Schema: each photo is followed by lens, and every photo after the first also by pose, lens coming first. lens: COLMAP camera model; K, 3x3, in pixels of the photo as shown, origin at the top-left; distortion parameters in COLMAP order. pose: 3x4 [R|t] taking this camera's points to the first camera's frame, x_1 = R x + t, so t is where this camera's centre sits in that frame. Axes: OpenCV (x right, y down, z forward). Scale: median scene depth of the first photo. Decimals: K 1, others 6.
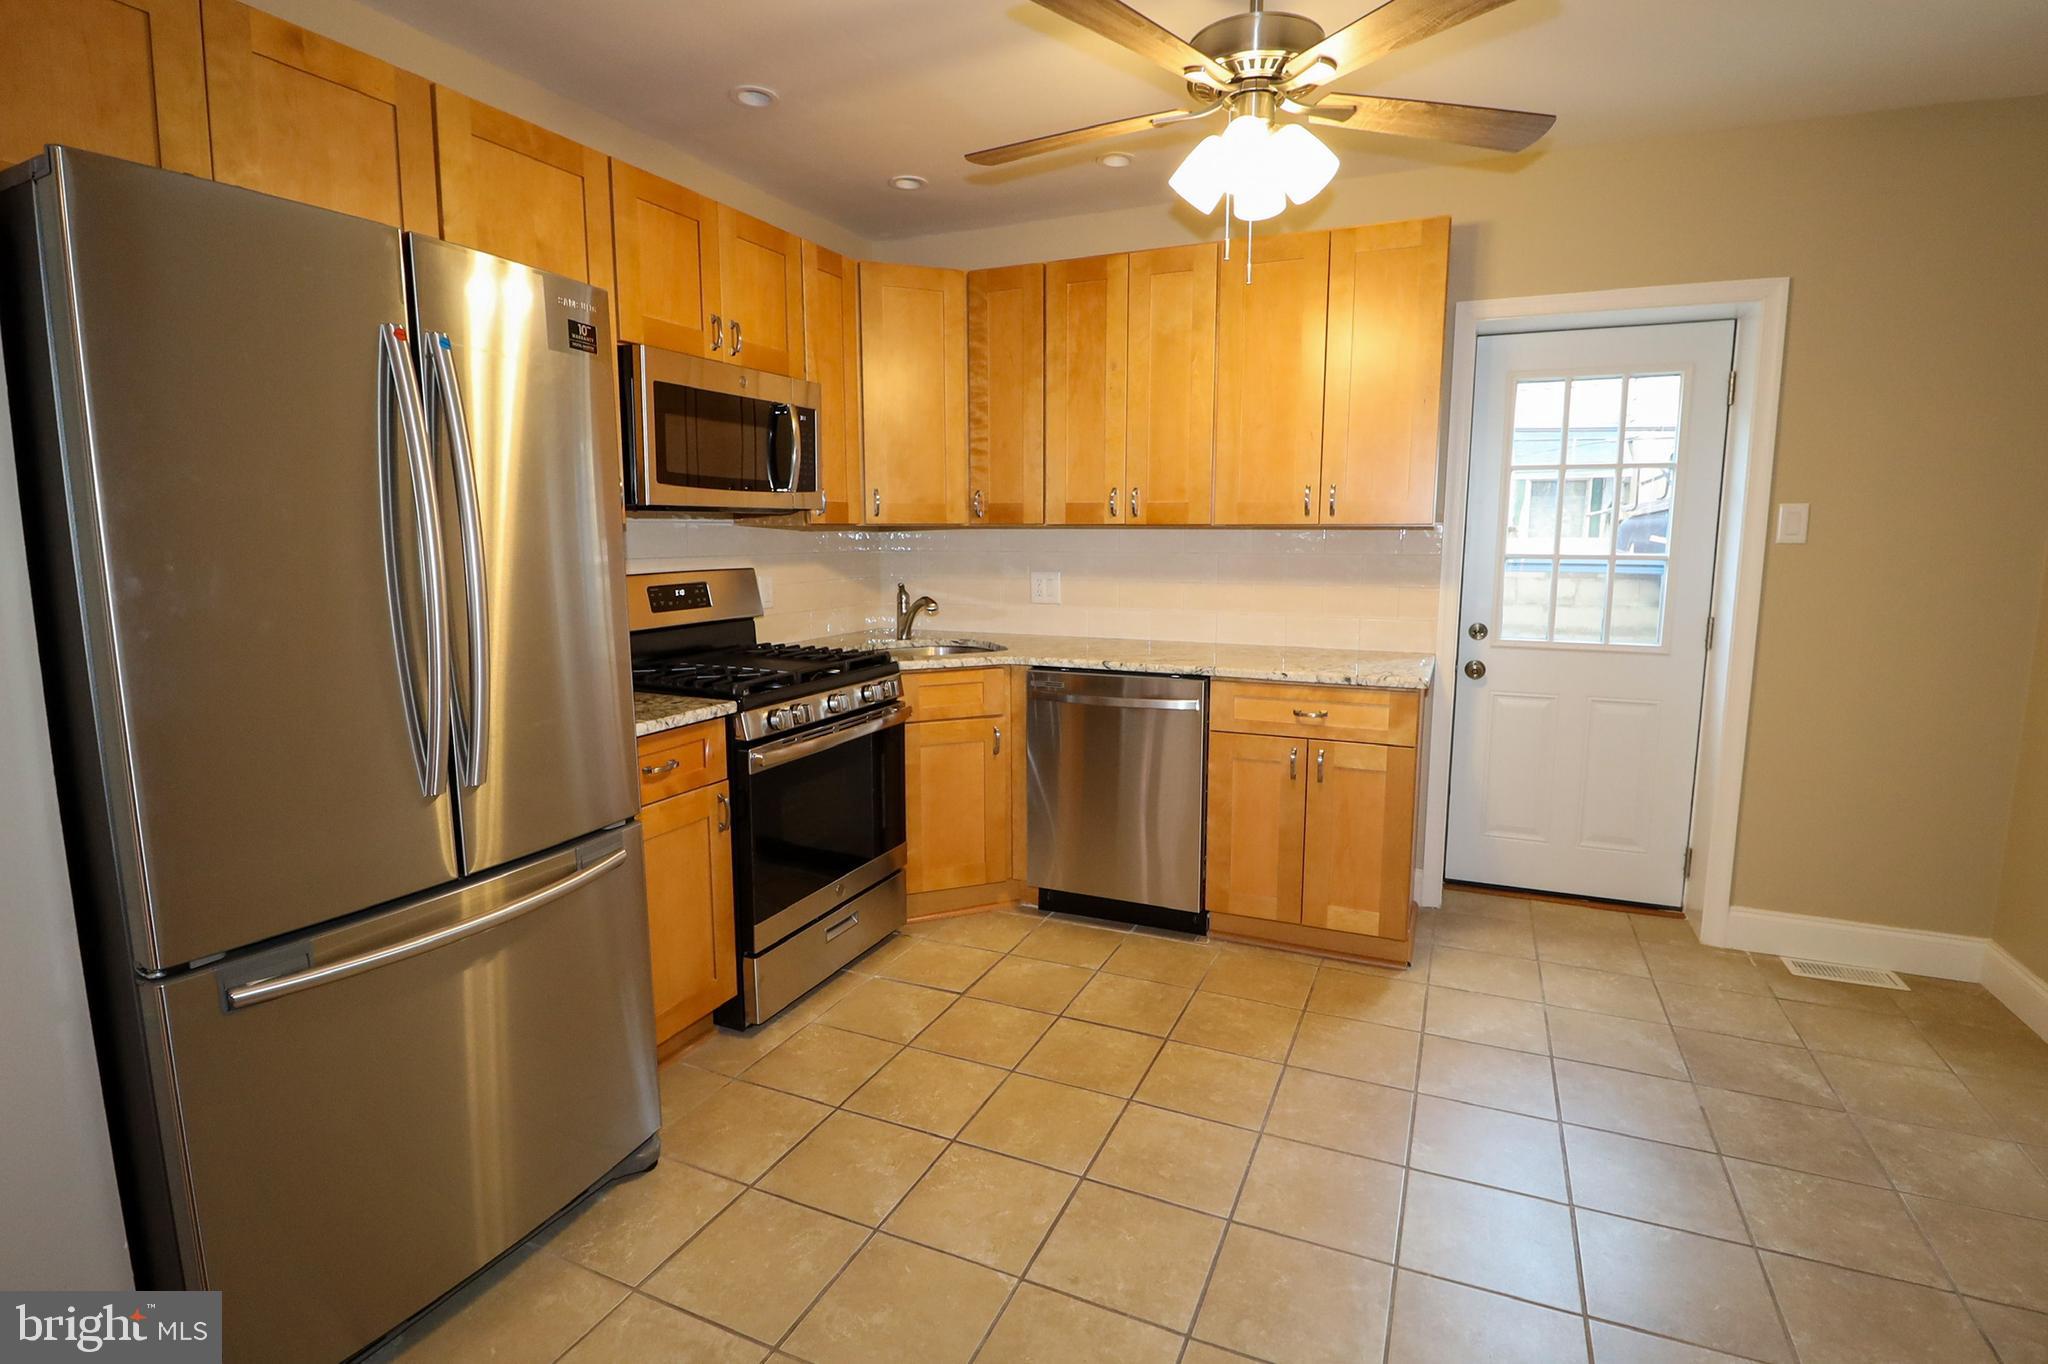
lens RADIAL K [[996.6, 0, 999.8], [0, 996.6, 659.7], [0, 0, 1]] dist [-0.001339, -0.000197]
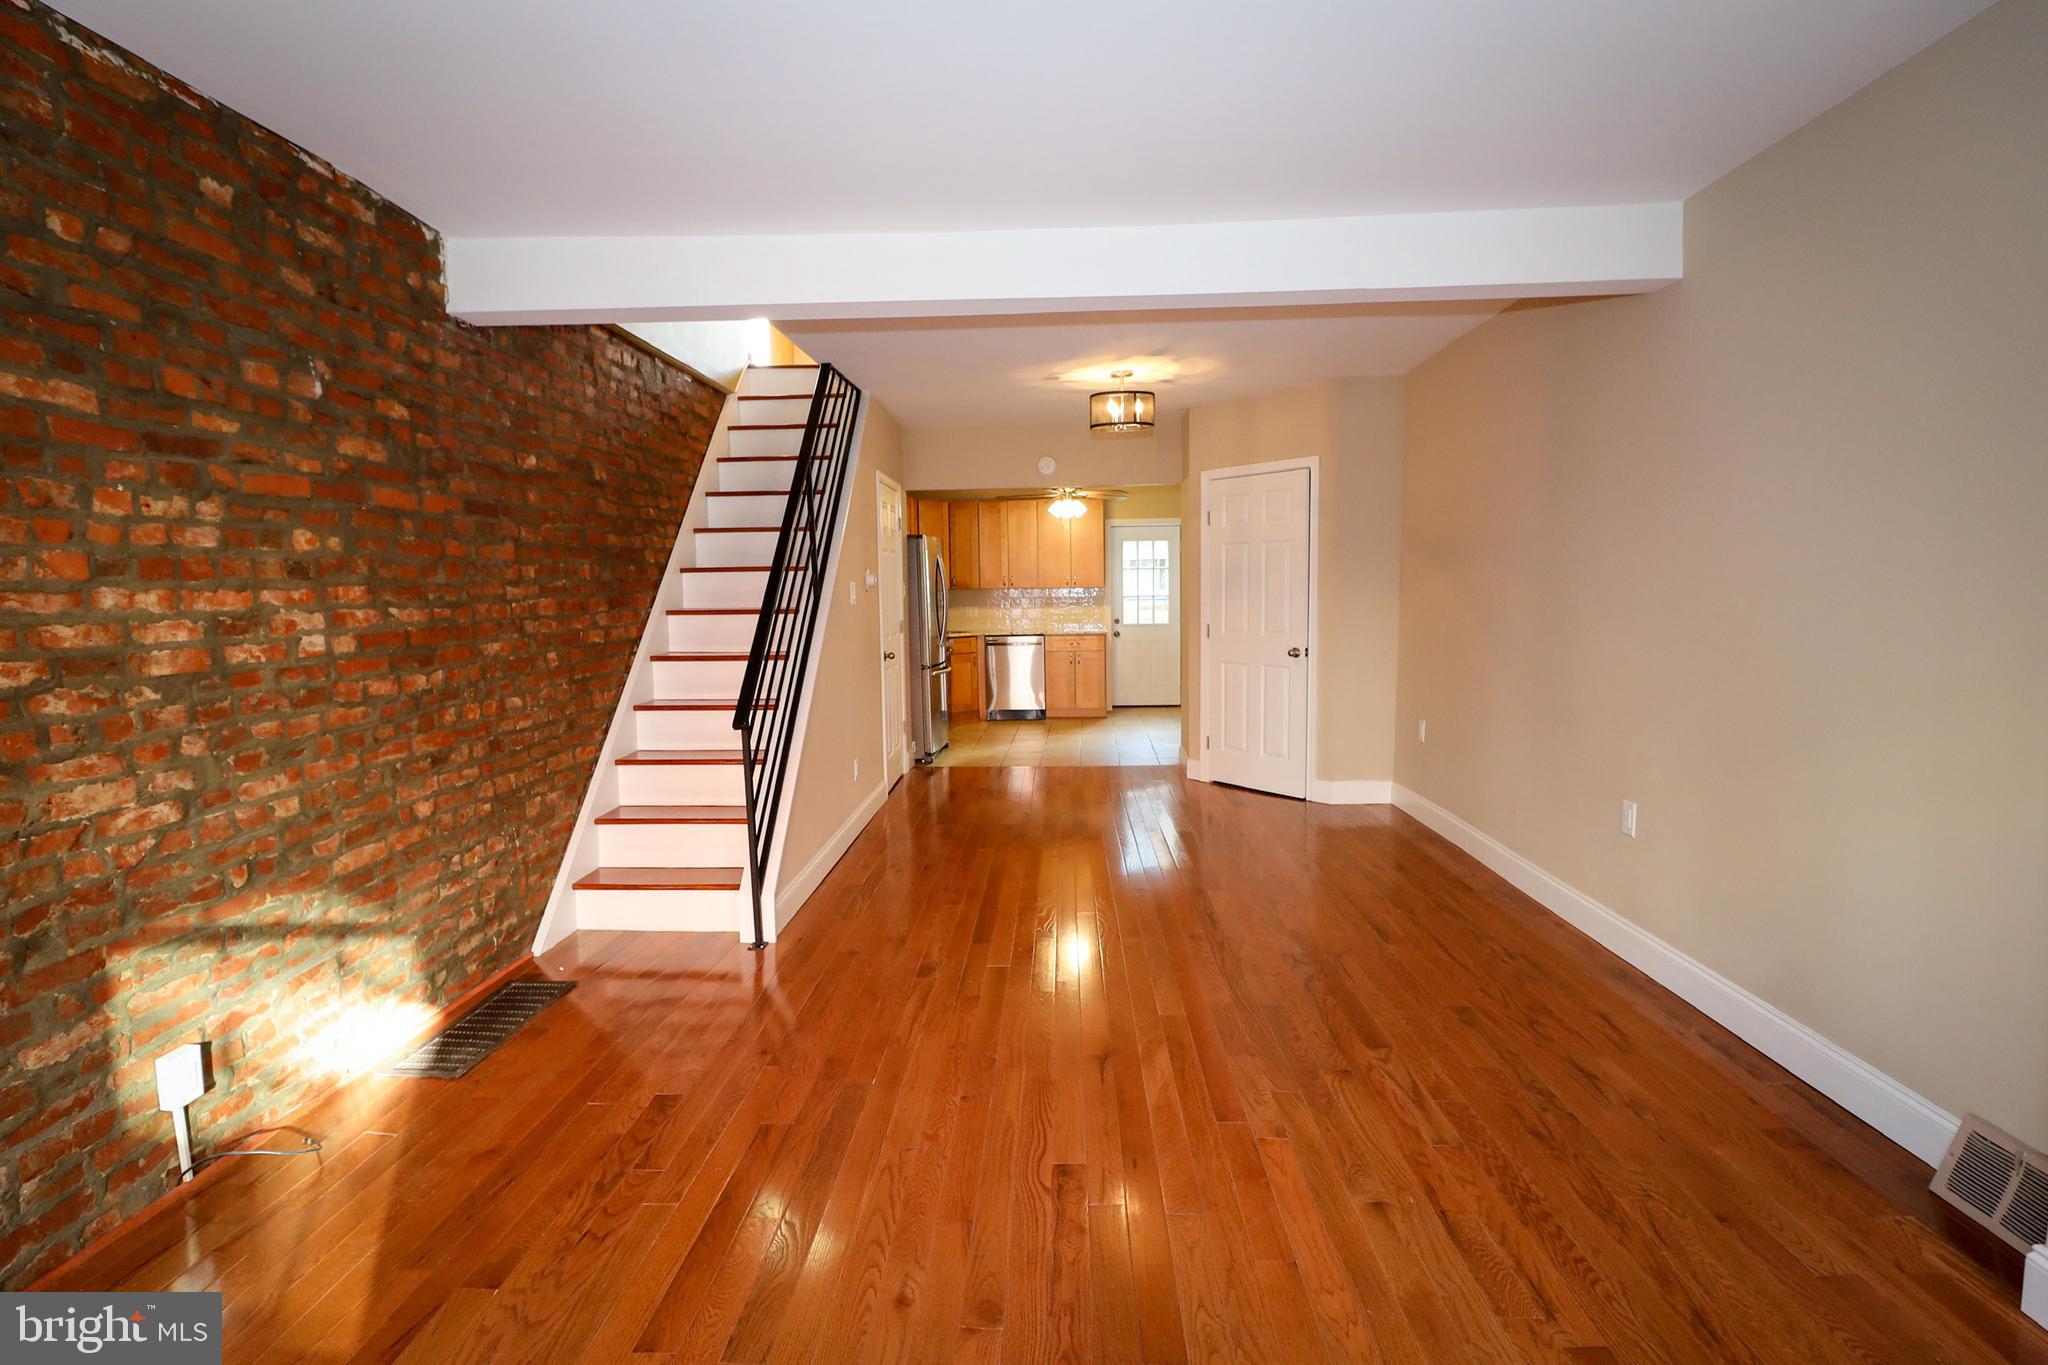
lens RADIAL K [[950.4, 0, 1024.6], [0, 950.4, 662.2], [0, 0, 1]] dist [0.001402, -0.013078]
pose [[0.932418, -0.040726, 0.359079, -1.012709], [0.058225, 0.997578, -0.038049, 0.231089], [-0.356659, 0.056385, 0.932531, -1.952208]]
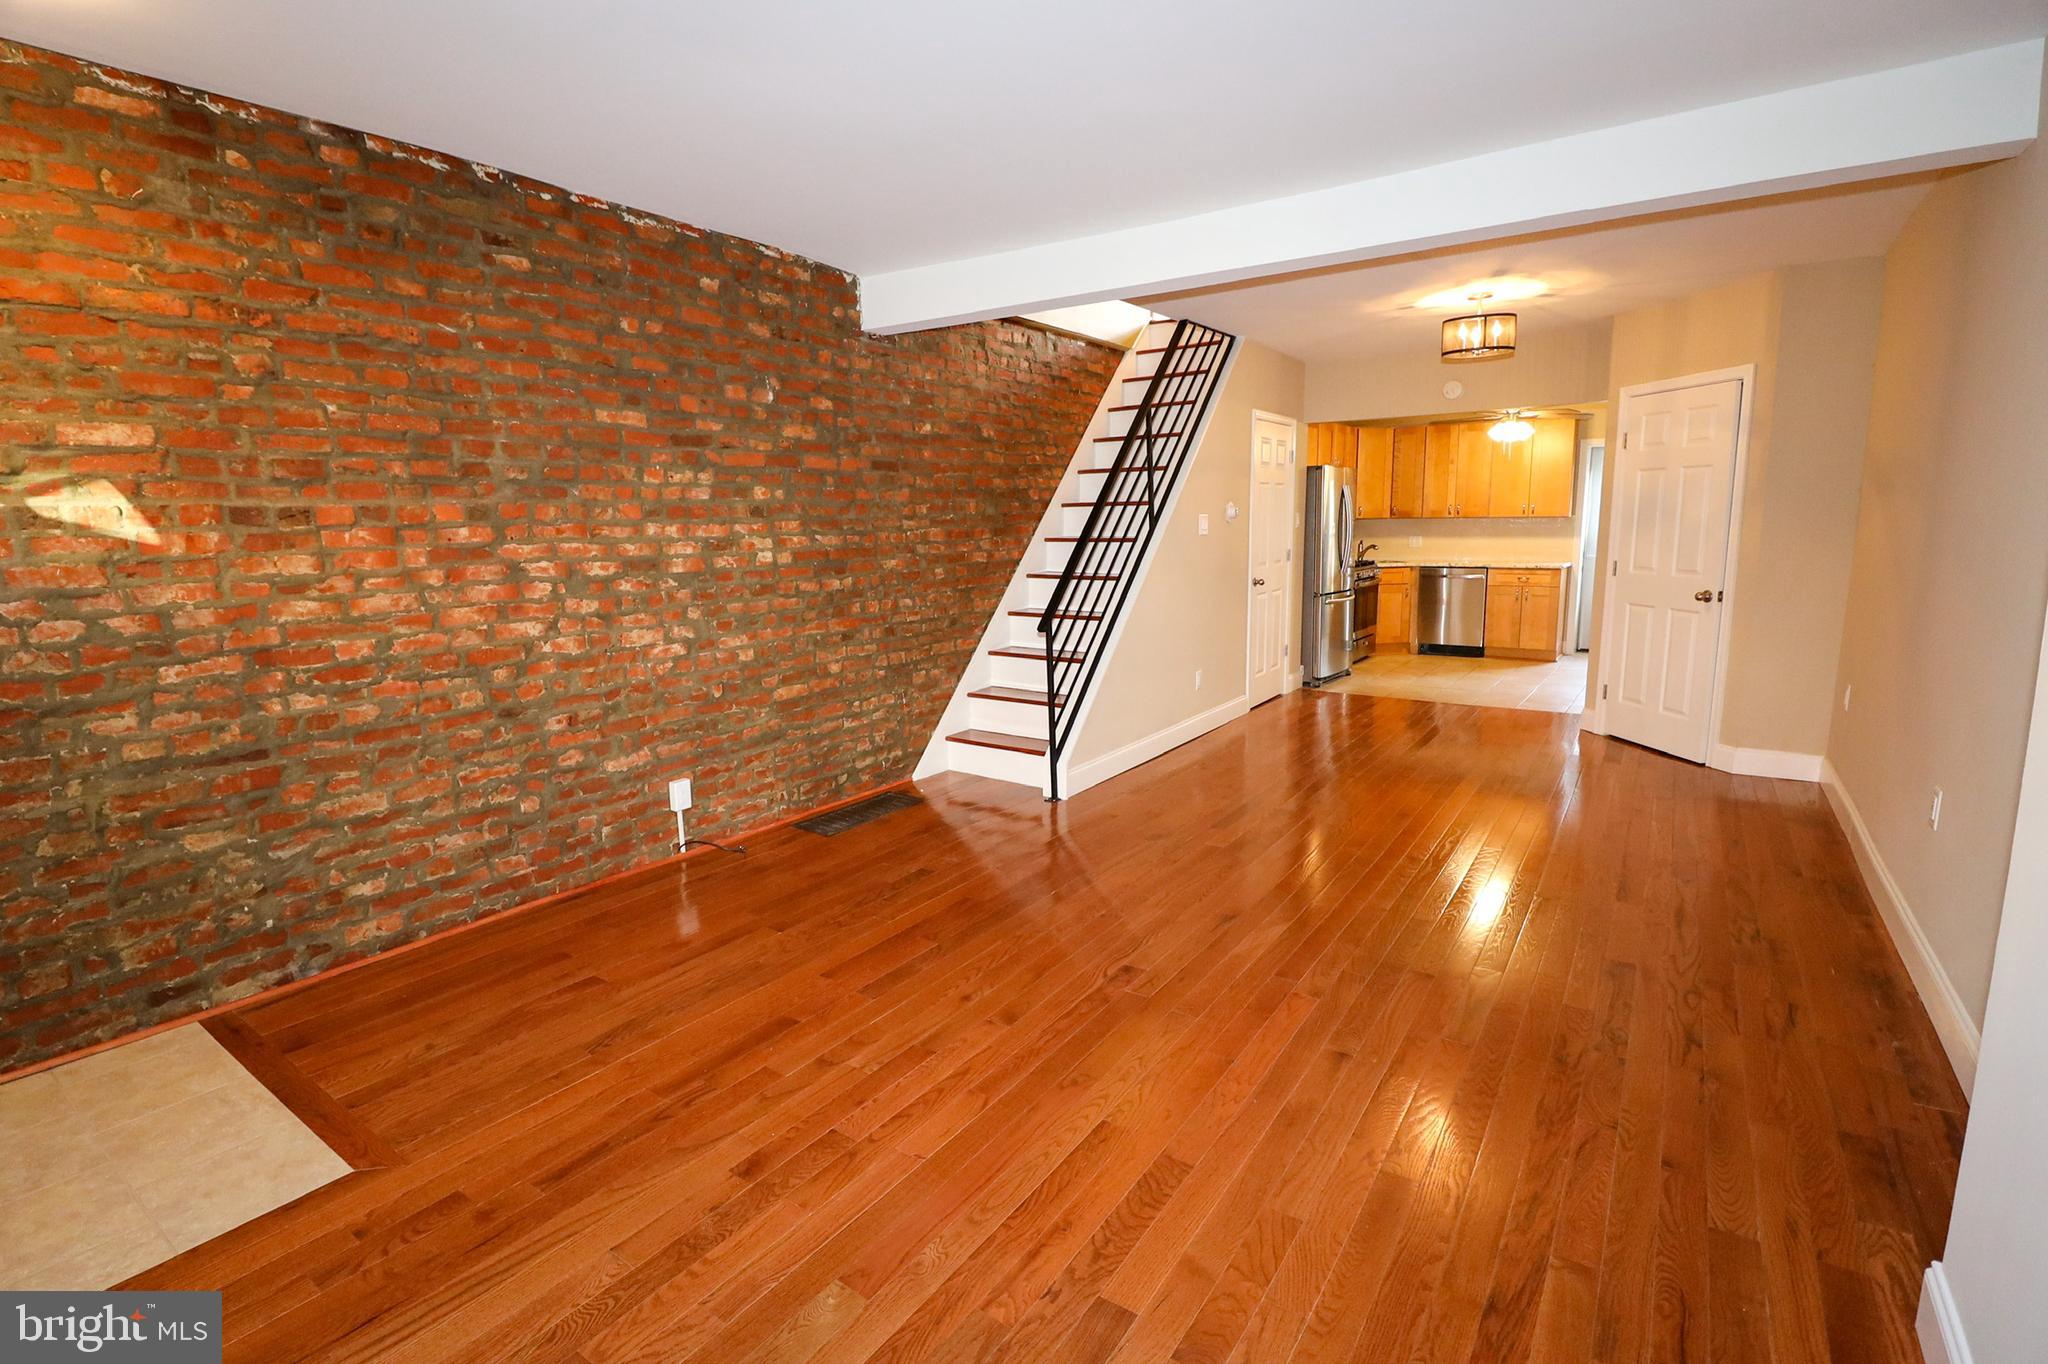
lens RADIAL K [[950.4, 0, 1024.6], [0, 950.4, 661.7], [0, 0, 1]] dist [0.001402, -0.013078]
pose [[0.981490, 0.017401, -0.190720, -0.652055], [-0.012596, 0.999573, 0.026378, 0.257124], [0.191097, -0.023487, 0.981290, -2.233886]]
